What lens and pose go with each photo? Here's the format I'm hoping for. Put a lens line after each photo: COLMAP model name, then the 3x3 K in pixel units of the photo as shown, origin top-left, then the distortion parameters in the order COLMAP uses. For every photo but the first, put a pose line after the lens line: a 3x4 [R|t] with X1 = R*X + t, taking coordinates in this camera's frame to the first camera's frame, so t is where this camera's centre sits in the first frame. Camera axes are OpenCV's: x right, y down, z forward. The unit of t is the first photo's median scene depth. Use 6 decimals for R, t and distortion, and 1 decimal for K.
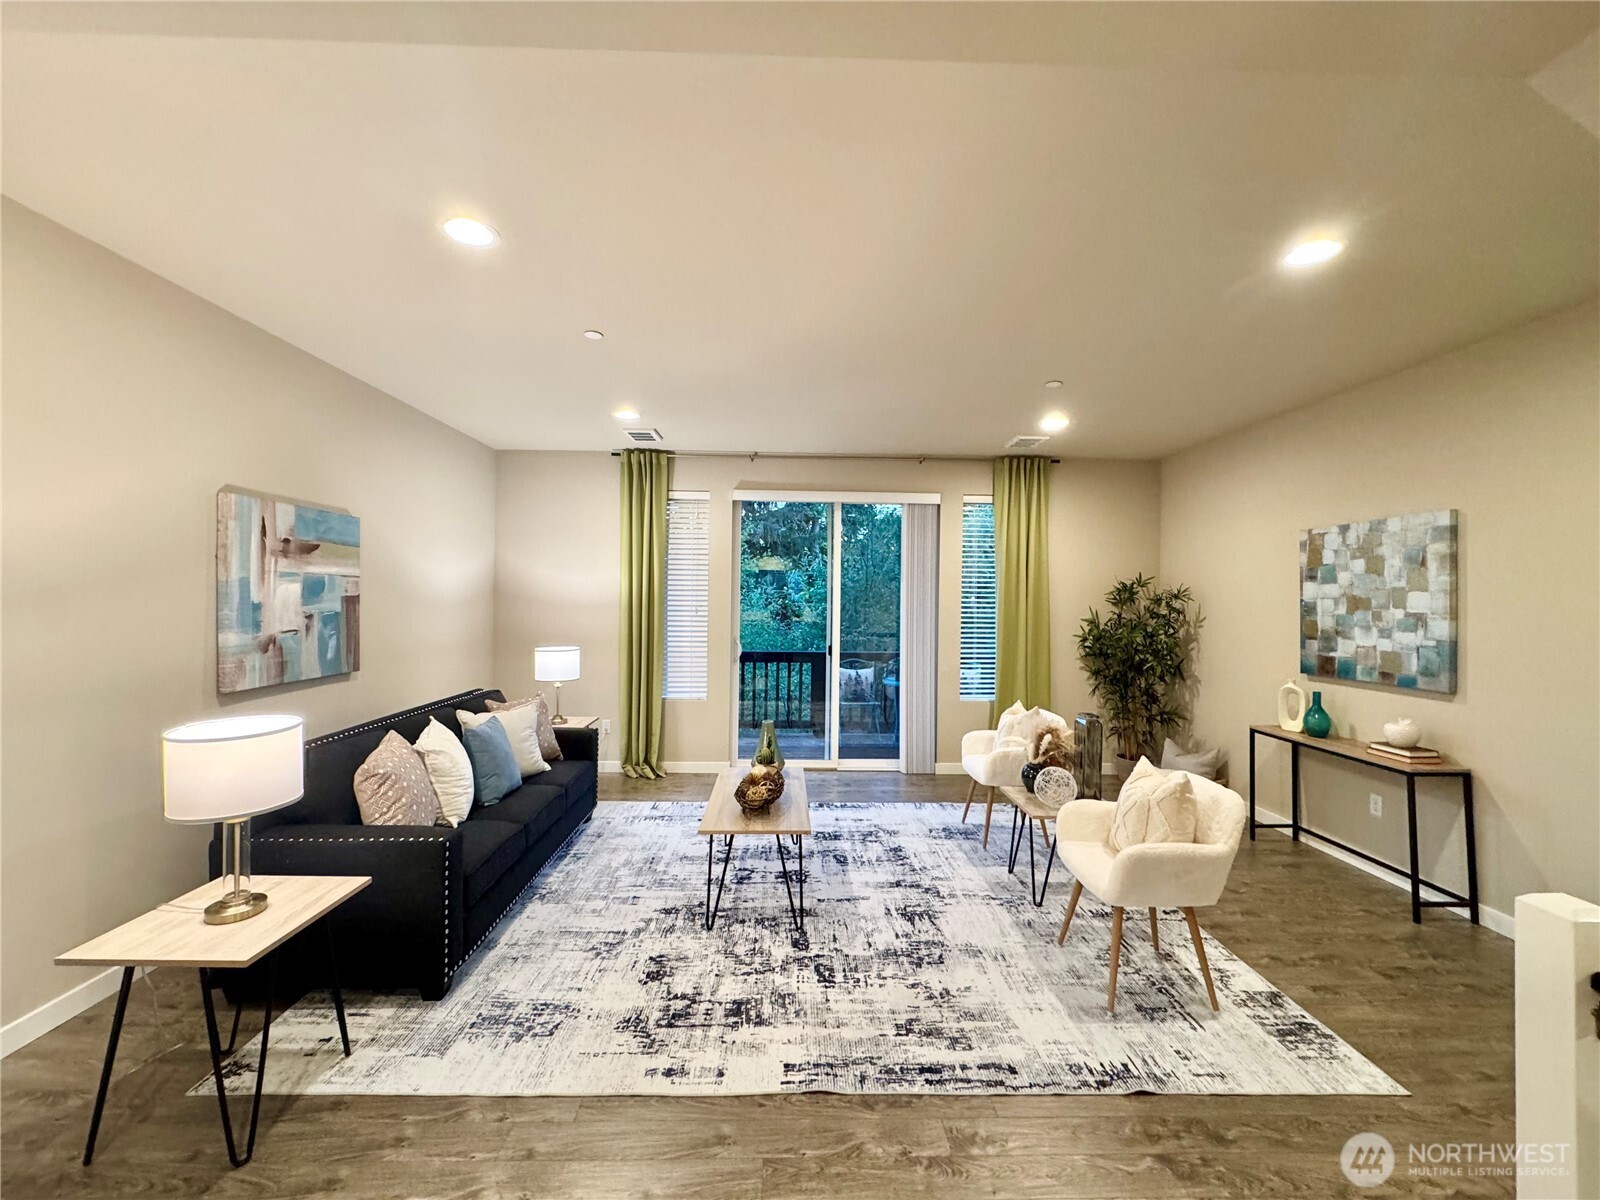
lens RADIAL K [[637.7, 0, 799.5], [0, 637.7, 599.6], [0, 0, 1]] dist [-0.000889, -0.000044]
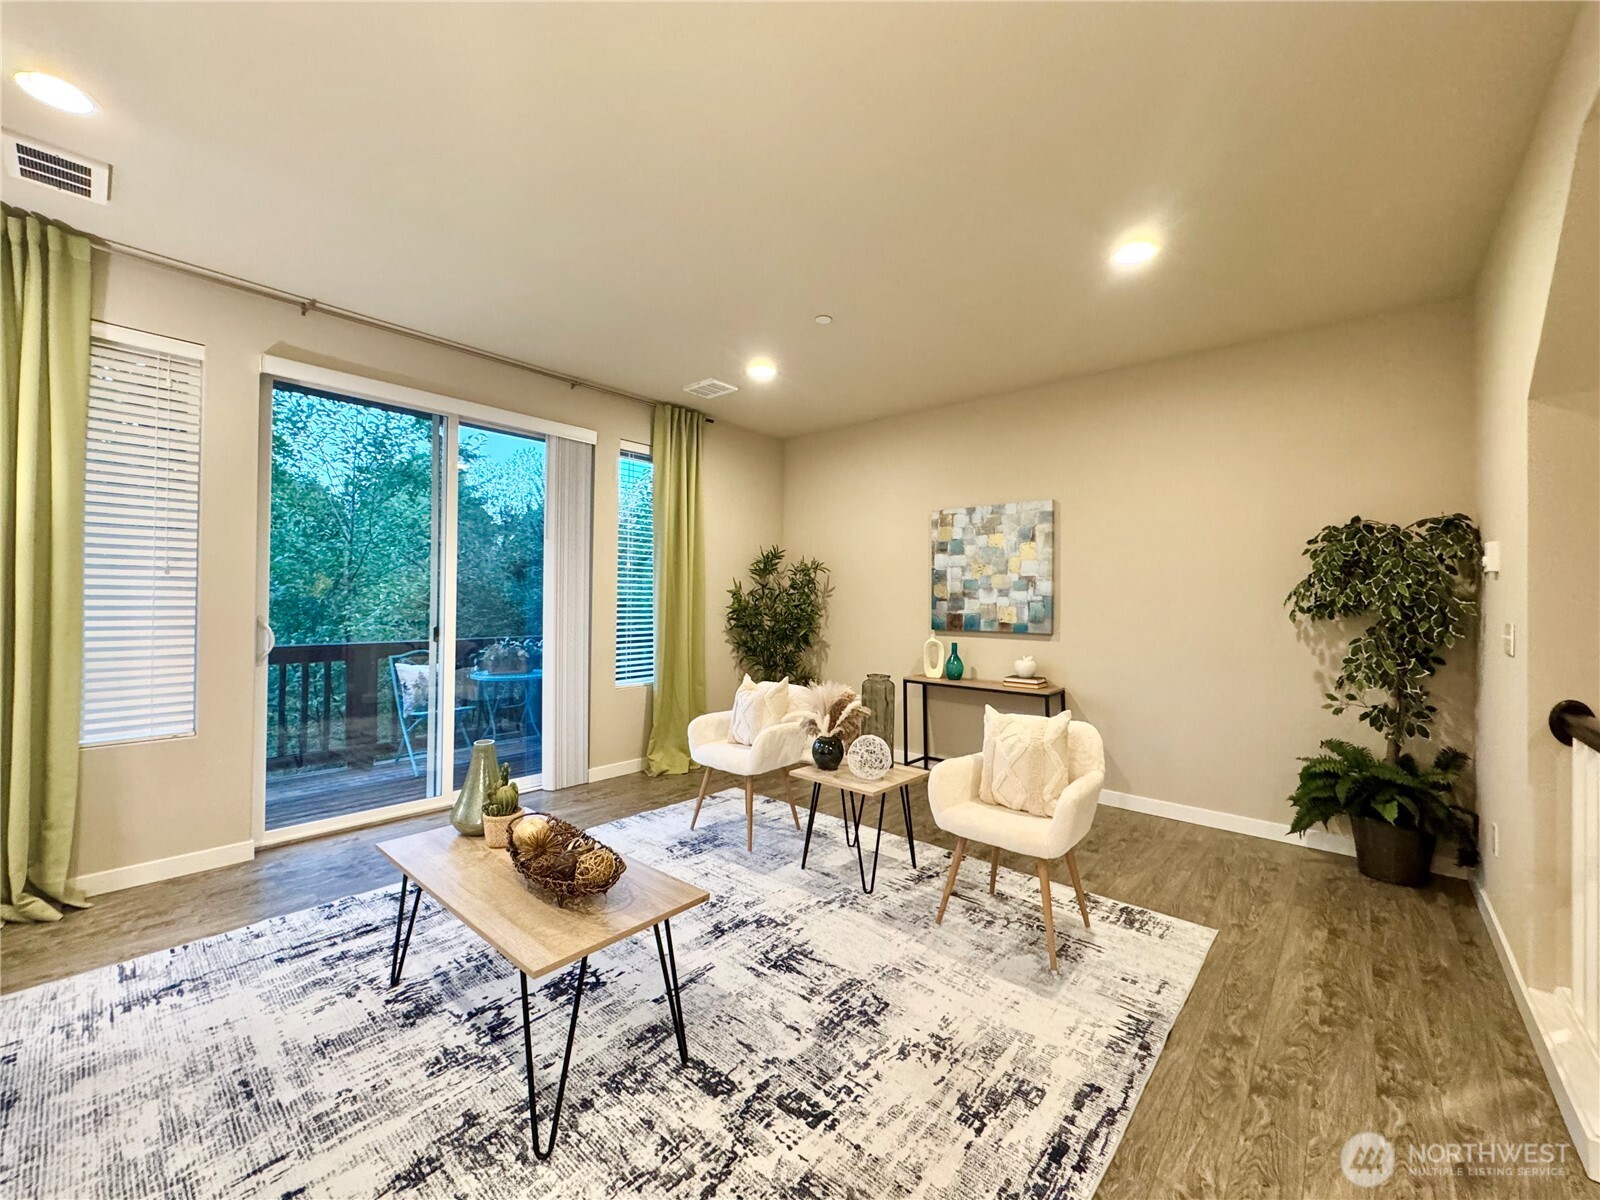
lens RADIAL K [[637.7, 0, 798.8], [0, 637.7, 600.9], [0, 0, 1]] dist [-0.000889, -0.000044]
pose [[0.676454, -0.003682, 0.736476, -0.338488], [-0.005127, 0.999940, 0.009708, 0.063518], [-0.736467, -0.010343, 0.676395, 0.464396]]
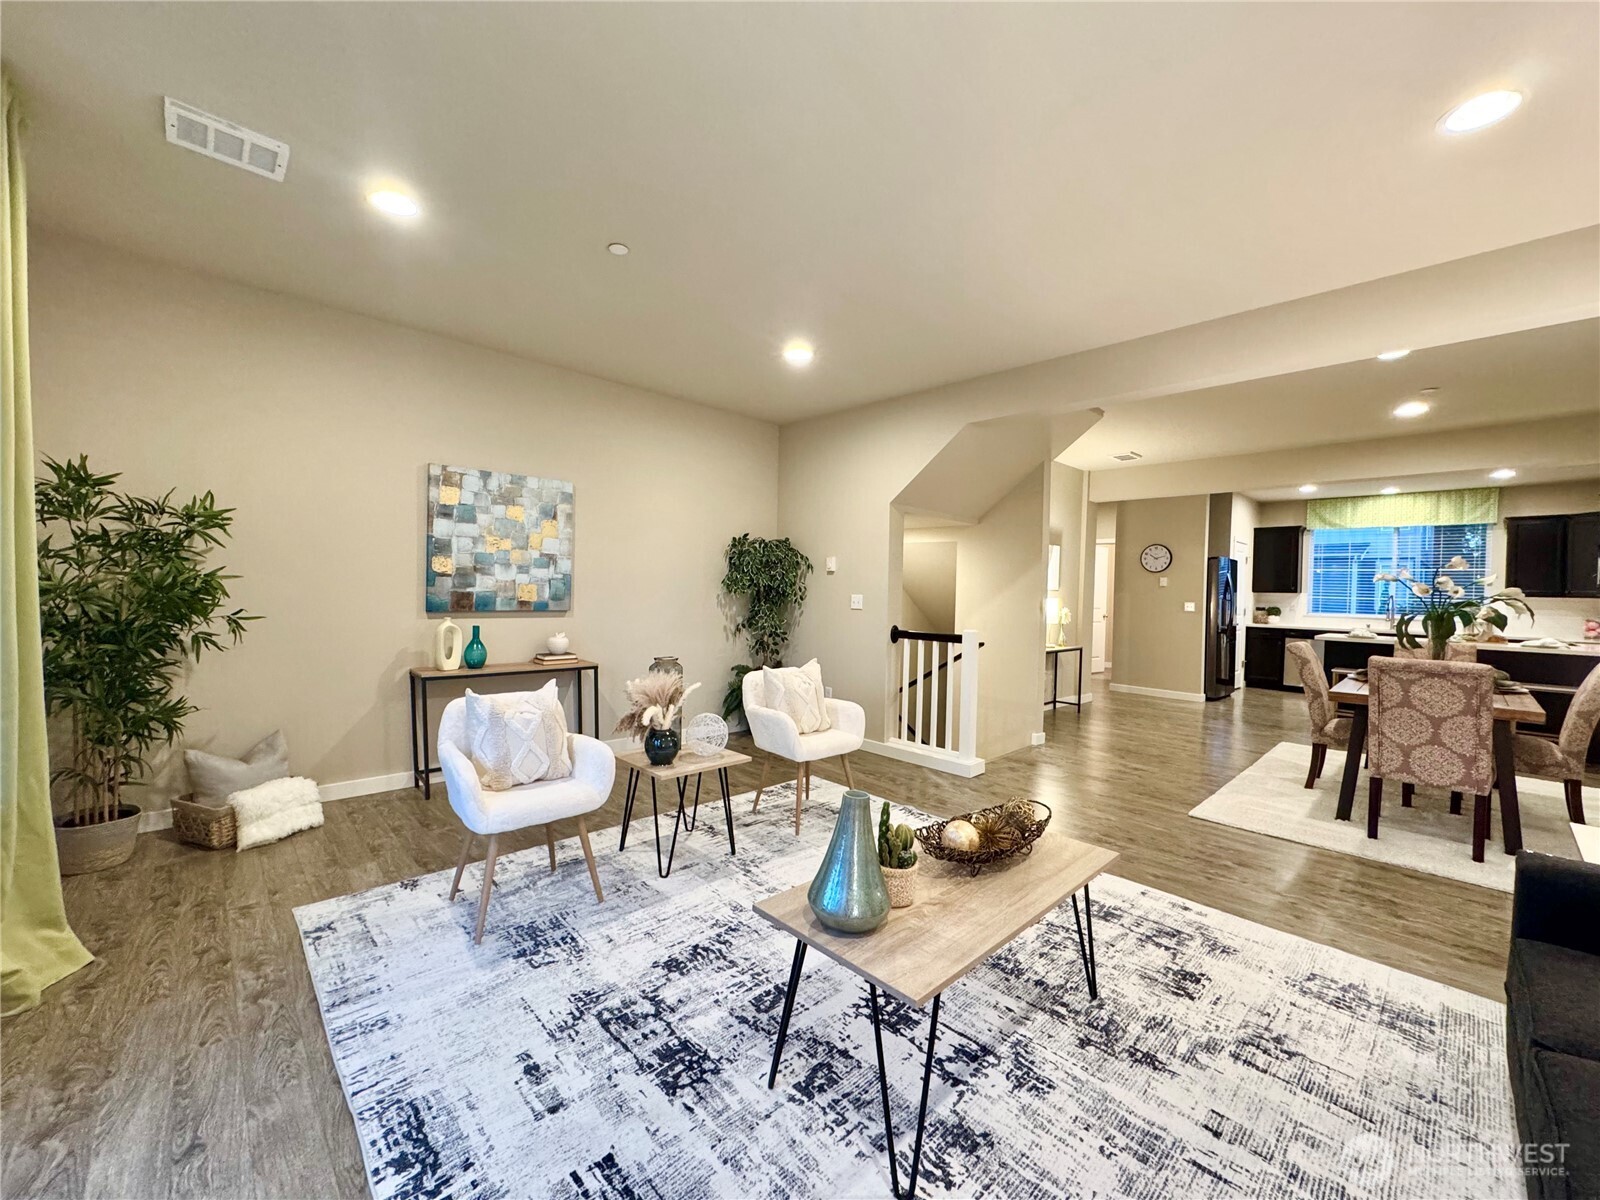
lens RADIAL K [[637.7, 0, 800.1], [0, 637.7, 602.9], [0, 0, 1]] dist [-0.000889, -0.000044]
pose [[-0.673058, -0.044050, 0.738277, -0.381293], [-0.033857, 0.999013, 0.028741, 0.068750], [-0.738814, -0.005651, -0.673885, 1.545663]]
